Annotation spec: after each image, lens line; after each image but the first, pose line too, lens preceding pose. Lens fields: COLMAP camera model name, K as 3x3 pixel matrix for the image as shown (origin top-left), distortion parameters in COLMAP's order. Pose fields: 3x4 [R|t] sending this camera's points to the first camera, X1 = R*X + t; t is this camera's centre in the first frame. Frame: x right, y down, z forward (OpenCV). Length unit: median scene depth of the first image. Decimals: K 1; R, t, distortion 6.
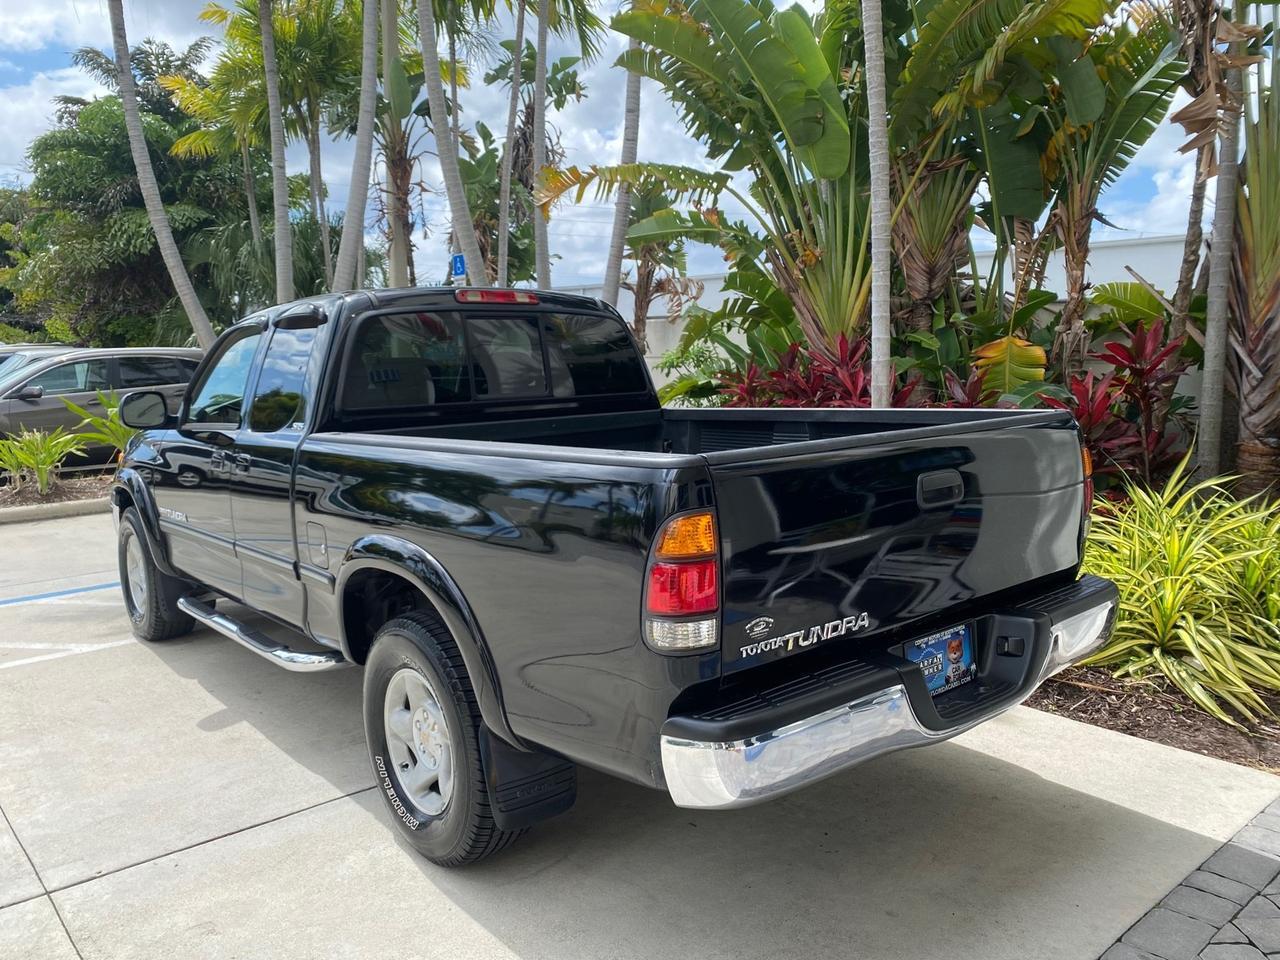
lens RADIAL K [[991.3, 0, 639.1], [0, 991.3, 476.2], [0, 0, 1]] dist [0.001001, 0.003594]
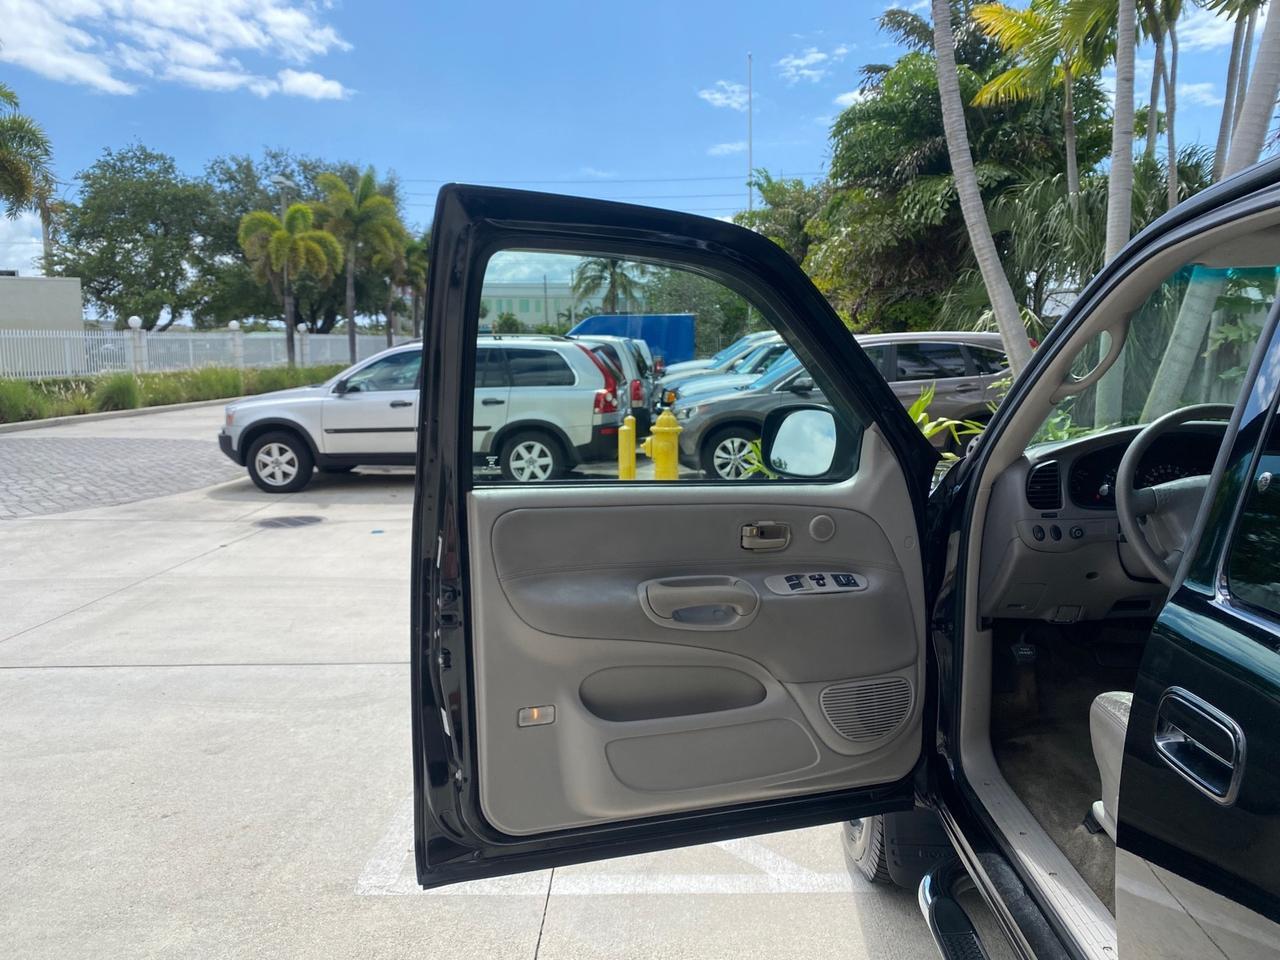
lens RADIAL K [[991.3, 0, 639.1], [0, 991.3, 476.2], [0, 0, 1]] dist [0.001001, 0.003594]
pose [[0.742039, 0.086924, -0.664697, -0.263148], [-0.081307, 0.995907, 0.039469, -0.053407], [0.665408, 0.024757, 0.746069, 0.509442]]
